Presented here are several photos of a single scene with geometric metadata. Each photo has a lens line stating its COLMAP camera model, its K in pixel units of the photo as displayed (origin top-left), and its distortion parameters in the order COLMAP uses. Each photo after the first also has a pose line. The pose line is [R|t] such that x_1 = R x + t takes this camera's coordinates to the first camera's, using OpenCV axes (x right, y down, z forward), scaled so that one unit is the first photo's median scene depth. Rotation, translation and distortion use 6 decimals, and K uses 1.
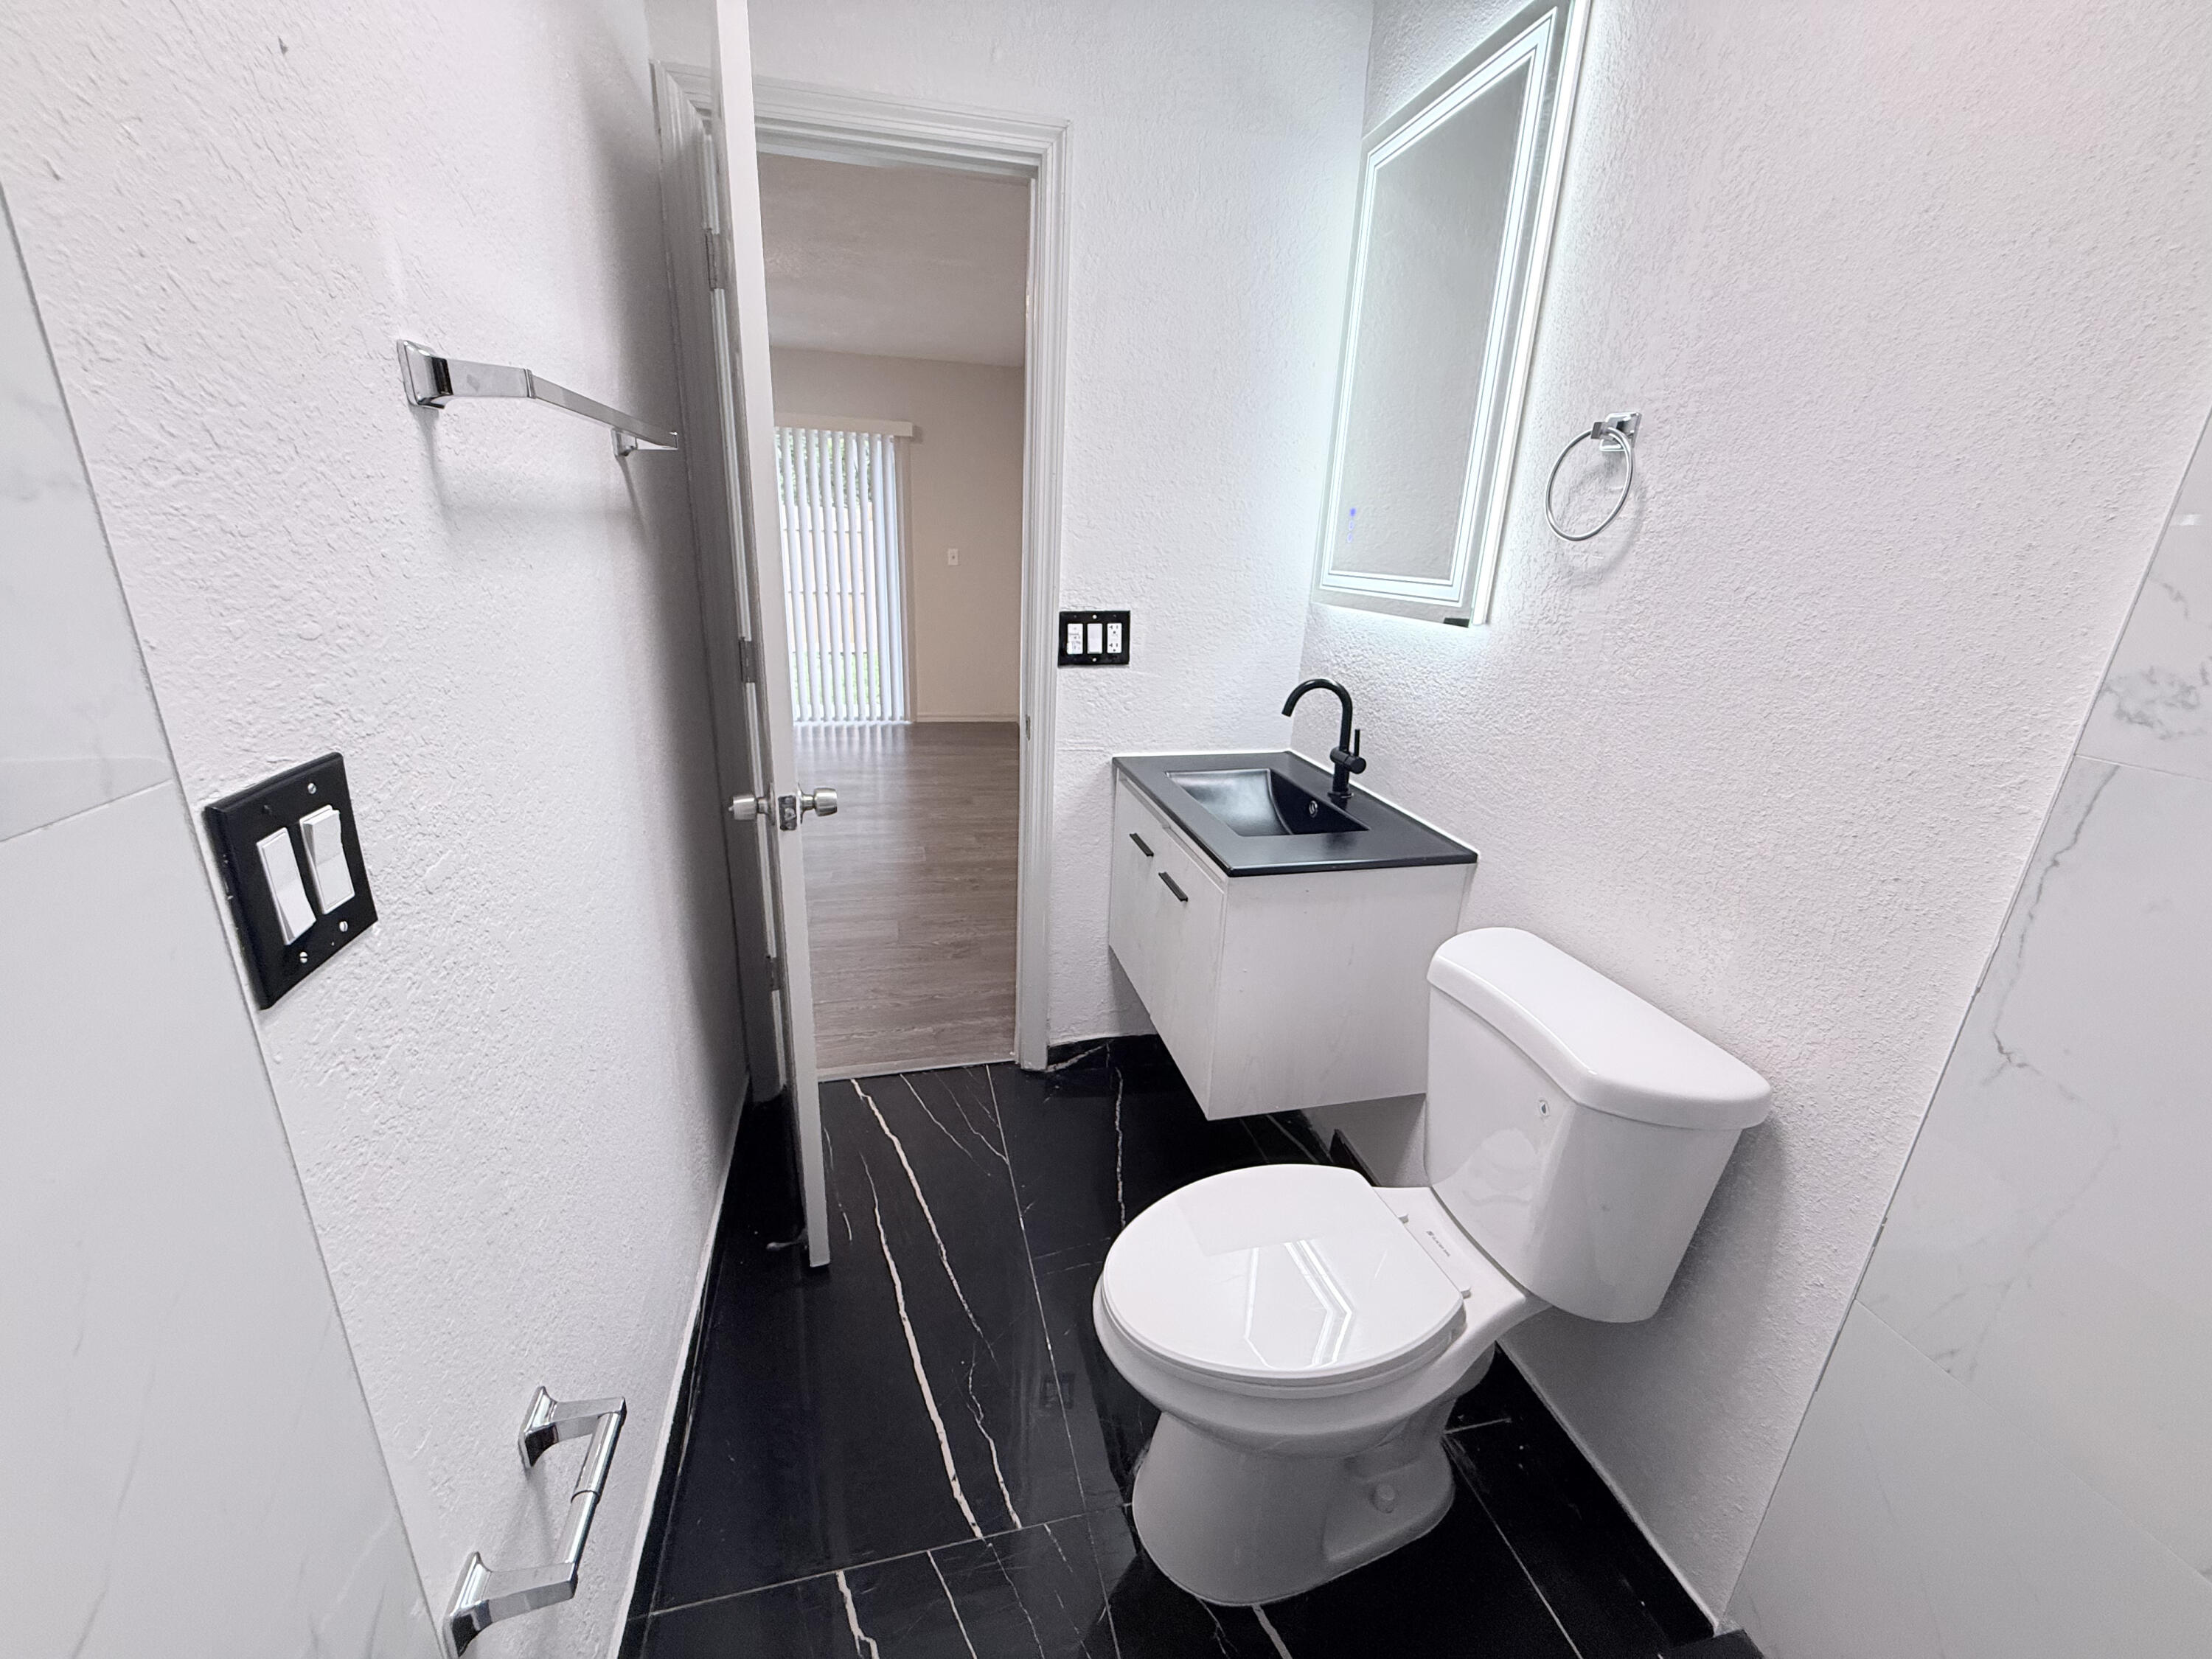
lens RADIAL K [[884.2, 0, 1108.8], [0, 884.2, 829.9], [0, 0, 1]] dist [0.002009, -0.000006]
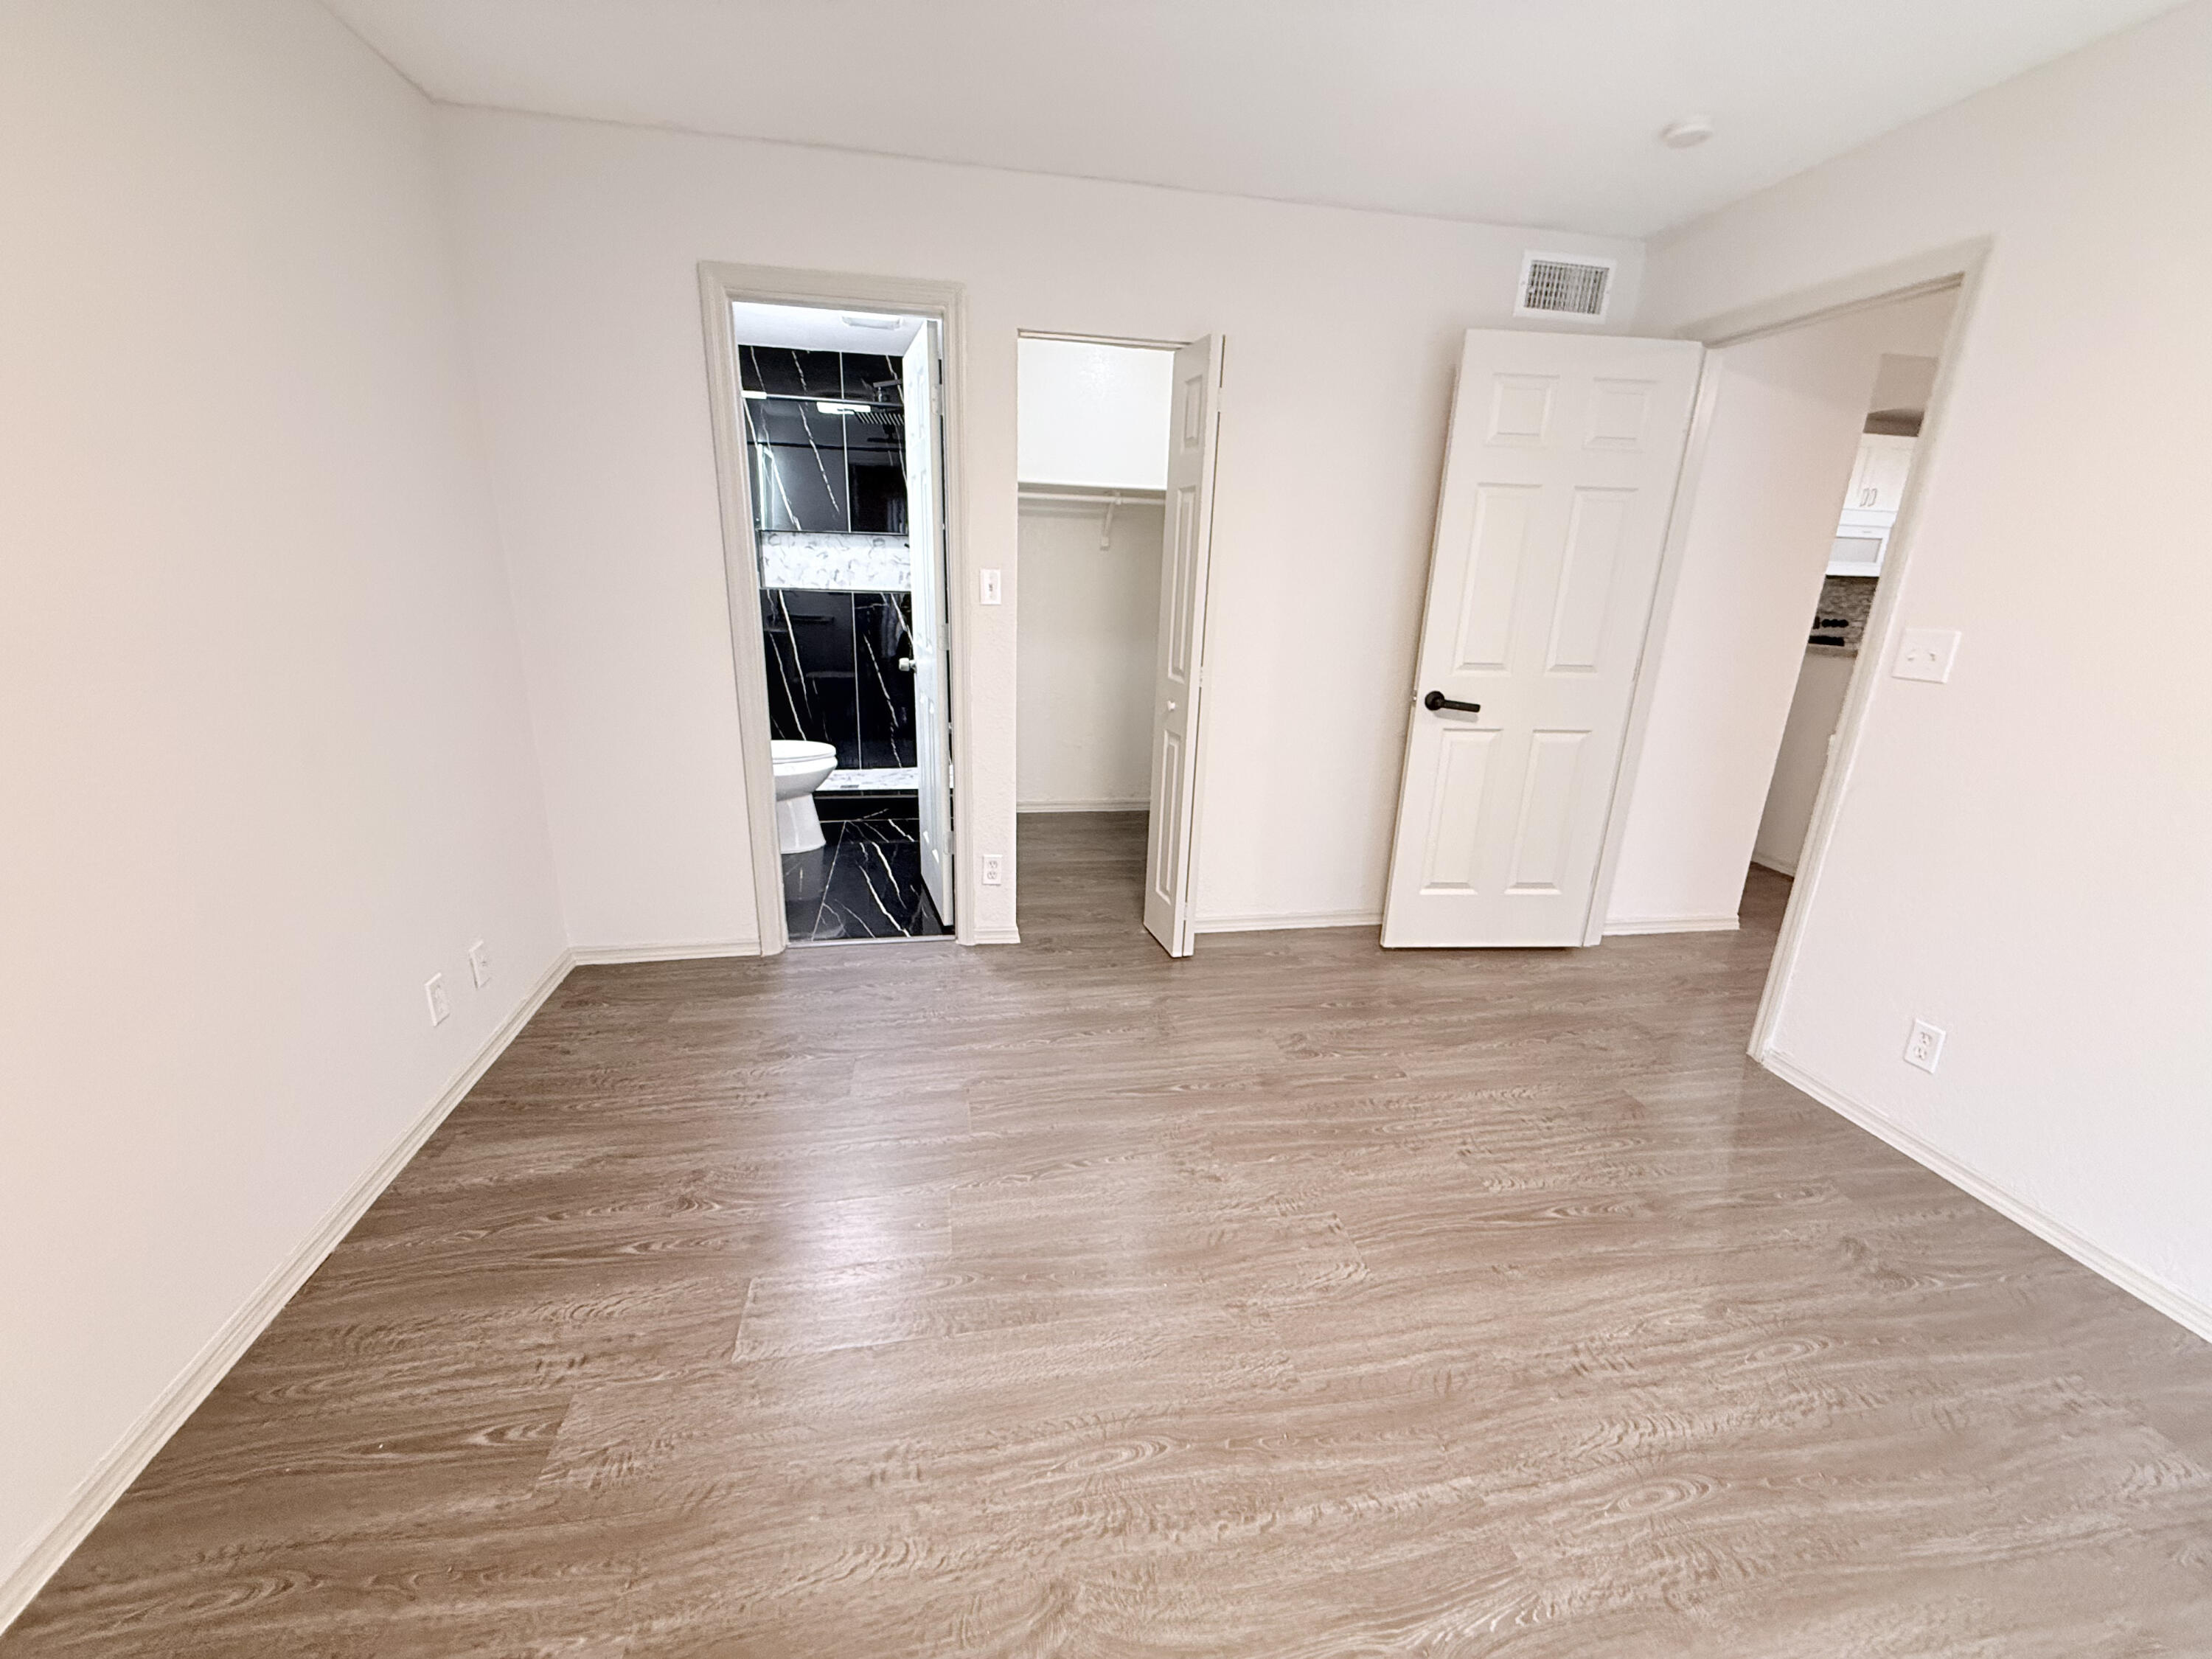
lens RADIAL K [[884.2, 0, 1098.1], [0, 884.2, 818.7], [0, 0, 1]] dist [0.002009, -0.000006]
pose [[-0.995910, -0.082252, 0.037390, -1.086903], [-0.046698, 0.822860, 0.566322, -1.183537], [-0.077348, 0.562259, -0.823336, 3.546523]]
